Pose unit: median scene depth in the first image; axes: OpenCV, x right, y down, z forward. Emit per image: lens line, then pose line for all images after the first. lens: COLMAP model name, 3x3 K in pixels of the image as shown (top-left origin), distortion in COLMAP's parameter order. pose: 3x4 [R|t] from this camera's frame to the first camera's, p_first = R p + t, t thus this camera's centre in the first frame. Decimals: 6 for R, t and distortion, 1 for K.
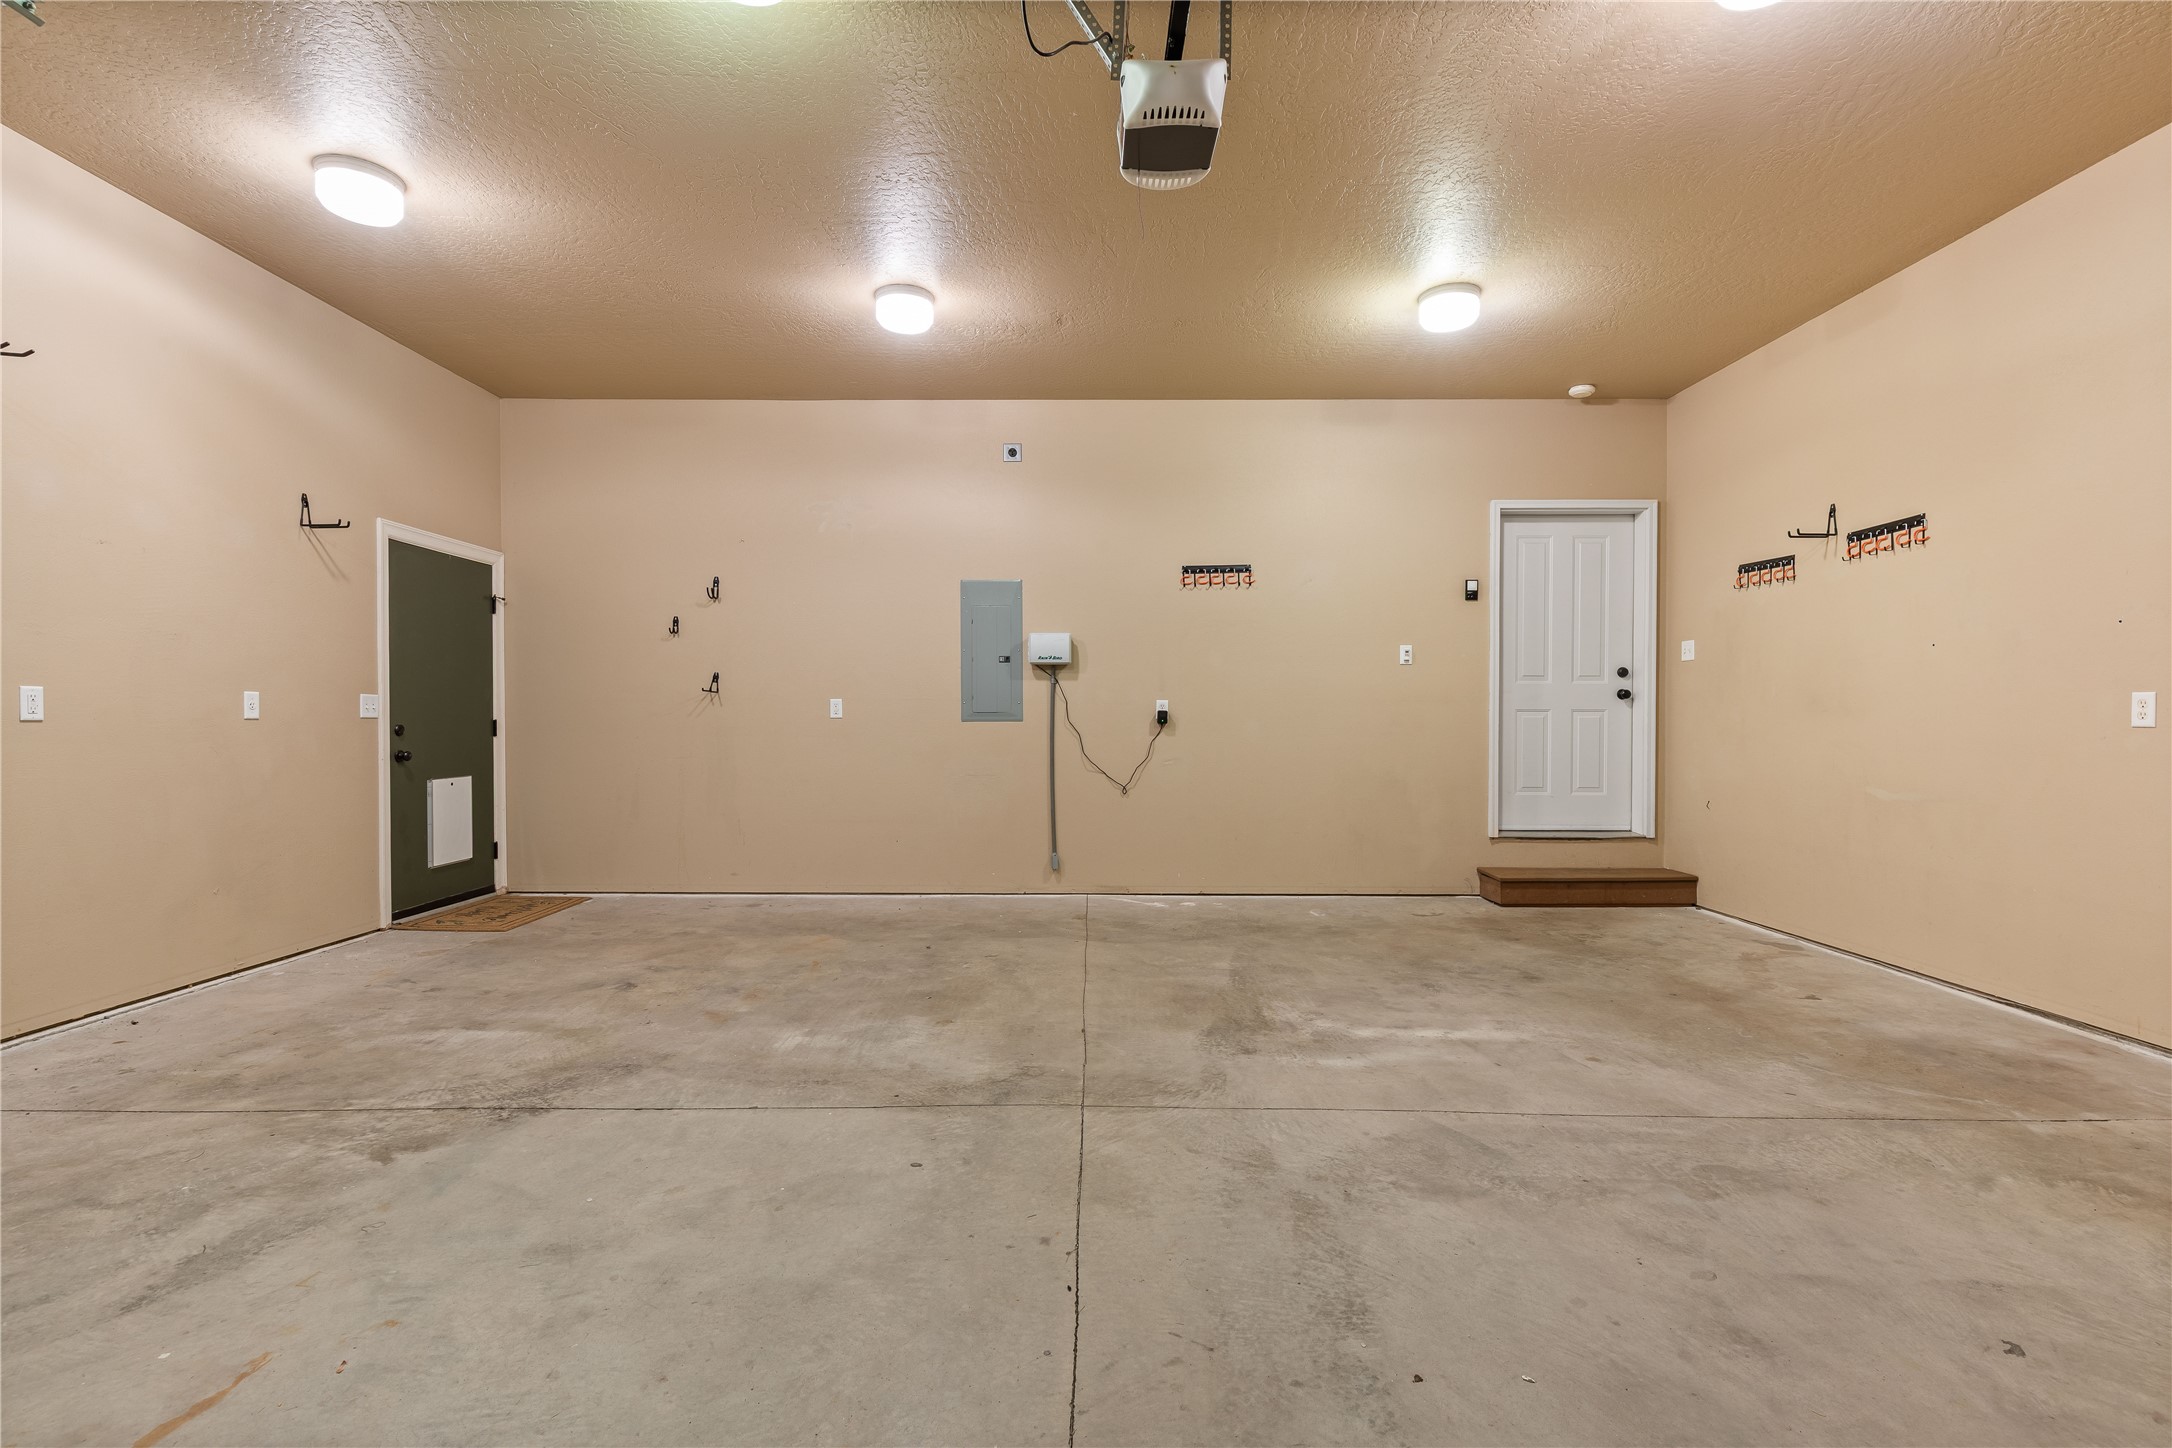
lens RADIAL K [[991.0, 0, 1086.0], [0, 991.0, 721.5], [0, 0, 1]] dist [0.007795, -0.000928]
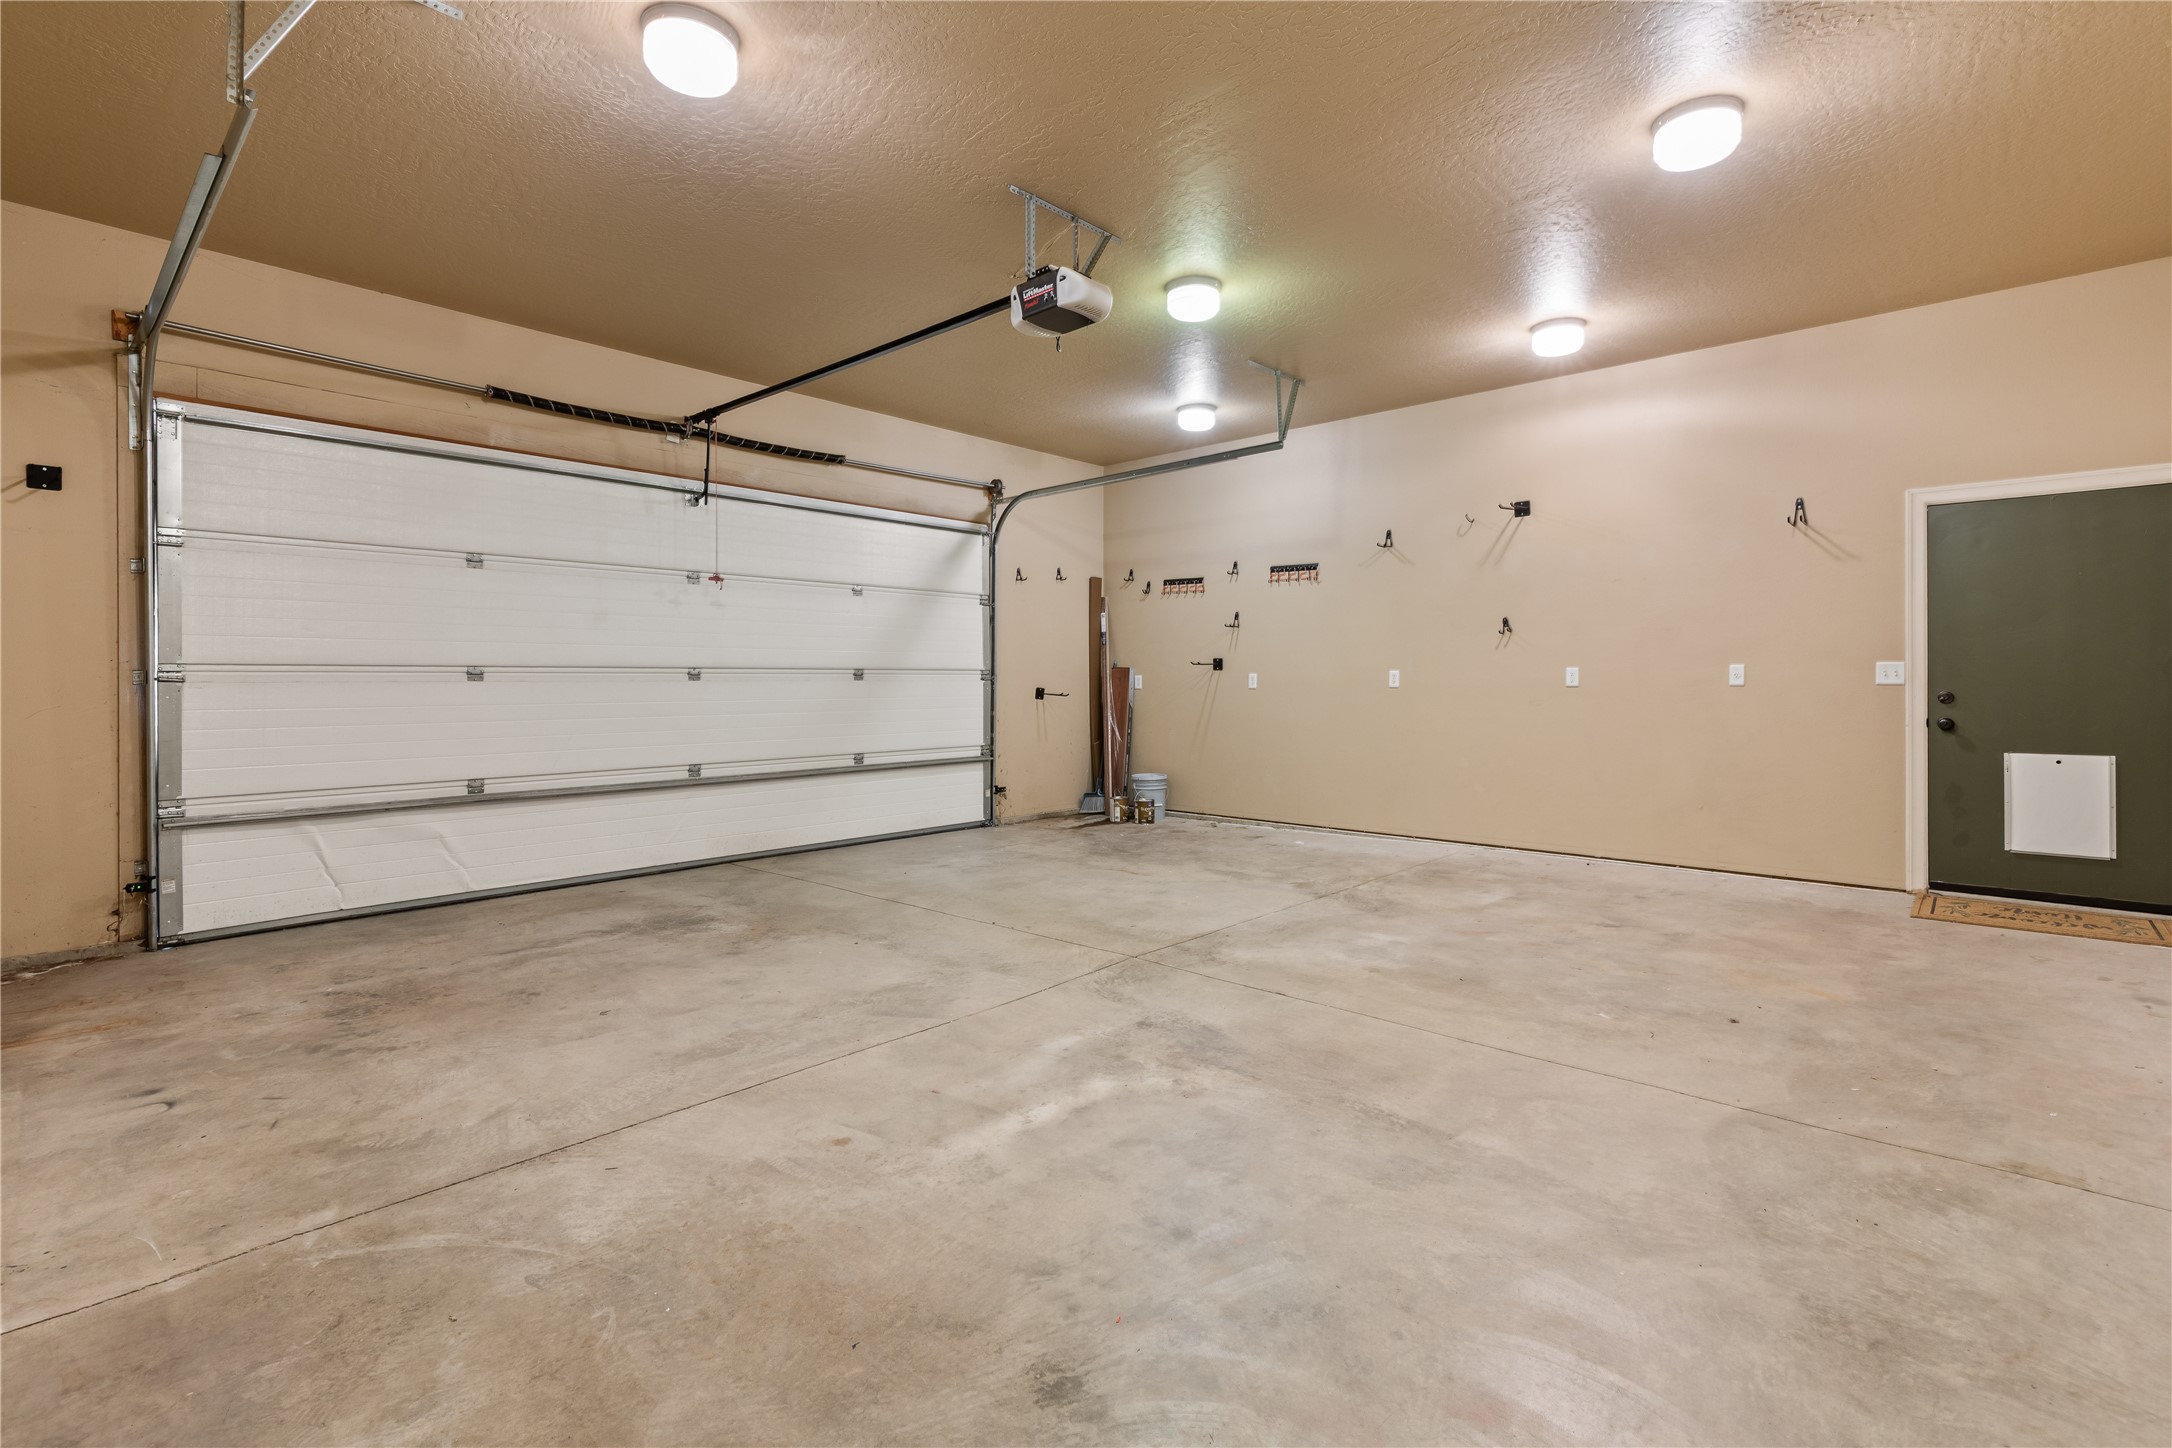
lens RADIAL K [[991.0, 0, 1089.1], [0, 991.0, 706.7], [0, 0, 1]] dist [0.007795, -0.000928]
pose [[-0.679123, 0.018651, -0.733787, 0.930877], [-0.000786, 0.999658, 0.026137, -0.010354], [0.734024, 0.018327, -0.678877, 1.644025]]
